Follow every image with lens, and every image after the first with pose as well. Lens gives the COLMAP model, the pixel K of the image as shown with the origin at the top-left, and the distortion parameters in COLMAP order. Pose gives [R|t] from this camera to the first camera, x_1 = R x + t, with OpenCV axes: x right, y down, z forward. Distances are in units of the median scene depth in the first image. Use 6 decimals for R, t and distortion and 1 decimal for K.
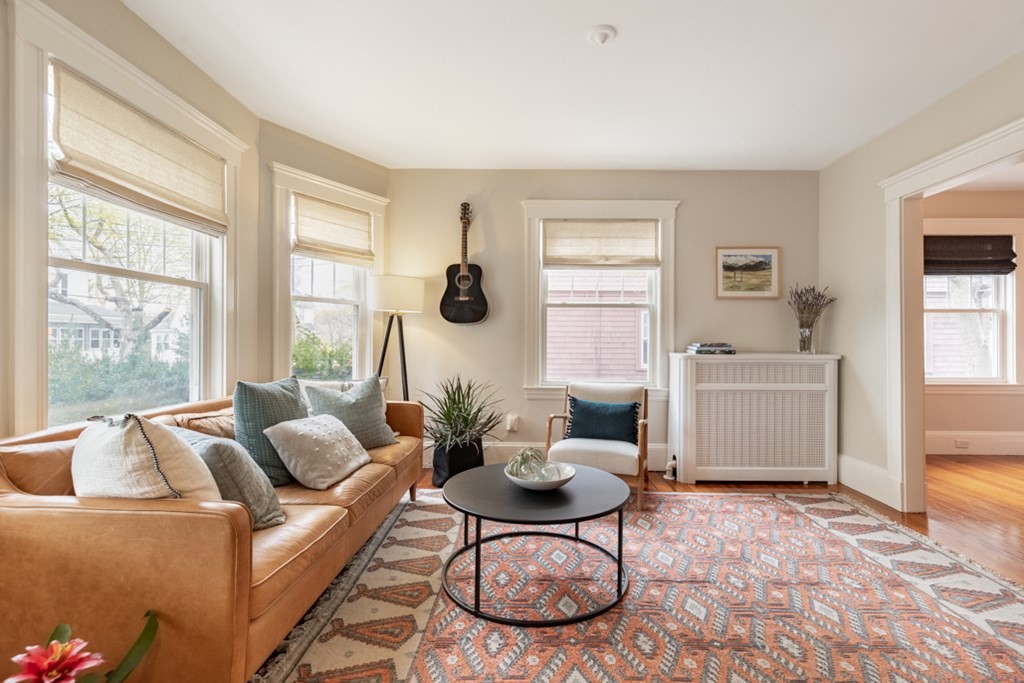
lens RADIAL K [[477.6, 0, 524.8], [0, 477.6, 336.0], [0, 0, 1]] dist [0.007914, -0.000494]
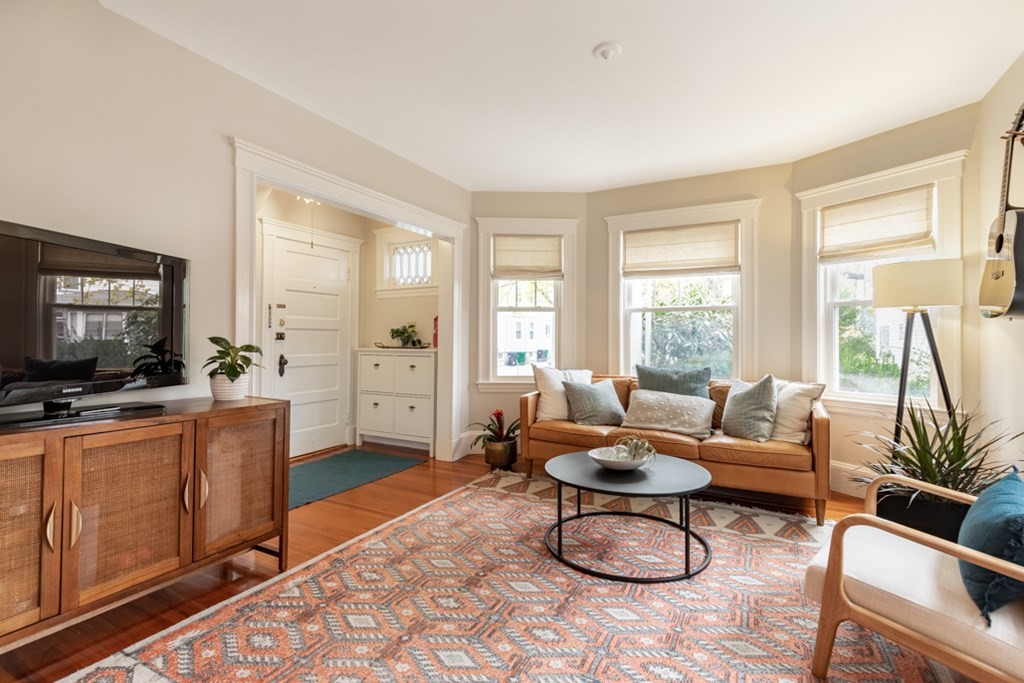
lens RADIAL K [[472.6, 0, 515.3], [0, 472.6, 335.5], [0, 0, 1]] dist [0.014967, -0.004343]
pose [[-0.468642, -0.017319, -0.883219, 0.945998], [-0.002416, 0.999829, -0.018324, 0.011444], [0.883385, -0.006454, -0.468603, 1.061064]]
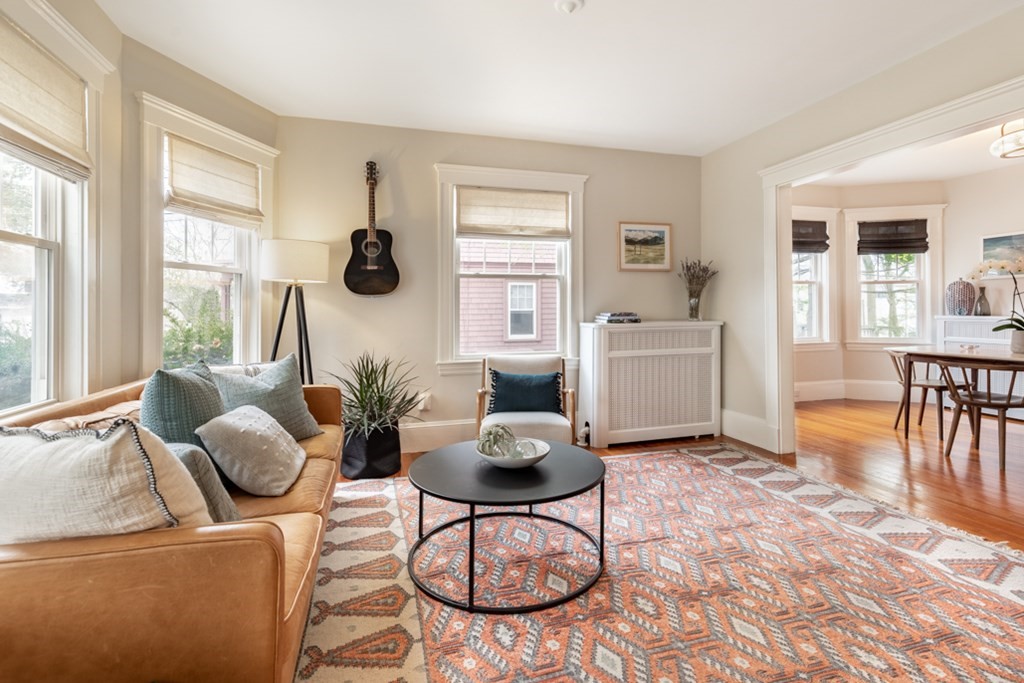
lens RADIAL K [[490.8, 0, 515.9], [0, 490.8, 305.5], [0, 0, 1]] dist [0.009126, 0.000007]
pose [[0.955584, -0.010861, 0.294518, -0.199588], [0.012304, 0.999920, -0.003046, -0.000138], [-0.294461, 0.006534, 0.955641, 0.044280]]
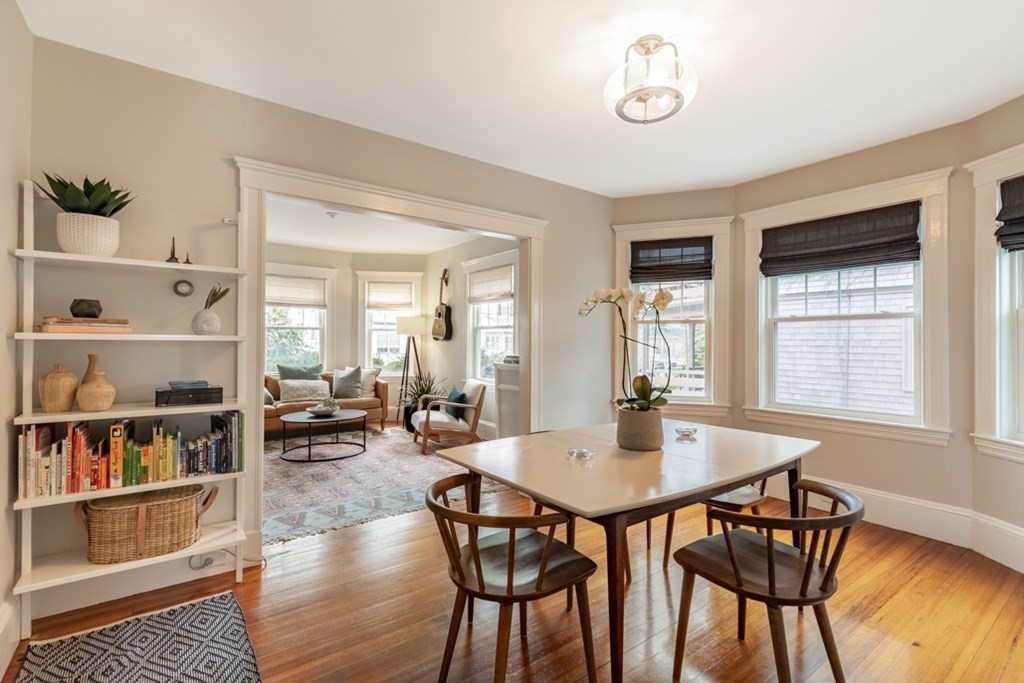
lens RADIAL K [[474.6, 0, 527.4], [0, 474.6, 340.2], [0, 0, 1]] dist [0.004481, 0.000334]
pose [[0.614726, -0.004433, -0.788728, 1.981517], [0.002730, 0.999990, -0.003492, -0.030031], [0.788736, -0.000007, 0.614732, 0.293780]]
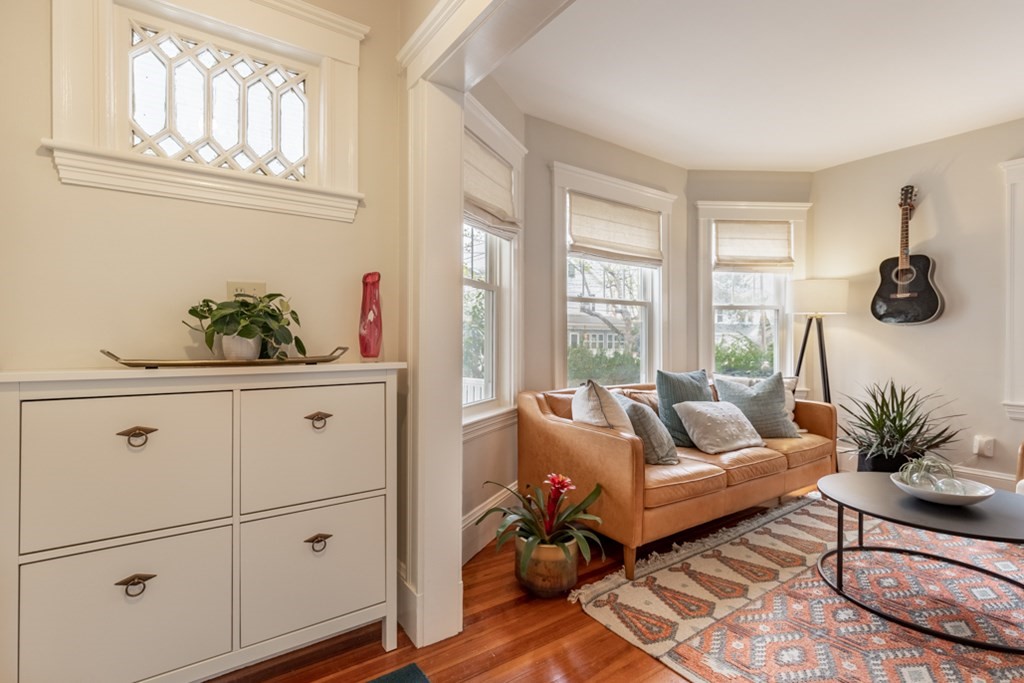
lens RADIAL K [[482.6, 0, 502.3], [0, 482.6, 342.7], [0, 0, 1]] dist [0.001845, -0.000496]
pose [[0.579002, -0.000043, -0.815326, 0.242918], [0.006875, 0.999965, 0.004830, 0.000202], [0.815297, -0.008402, 0.578982, -0.179971]]
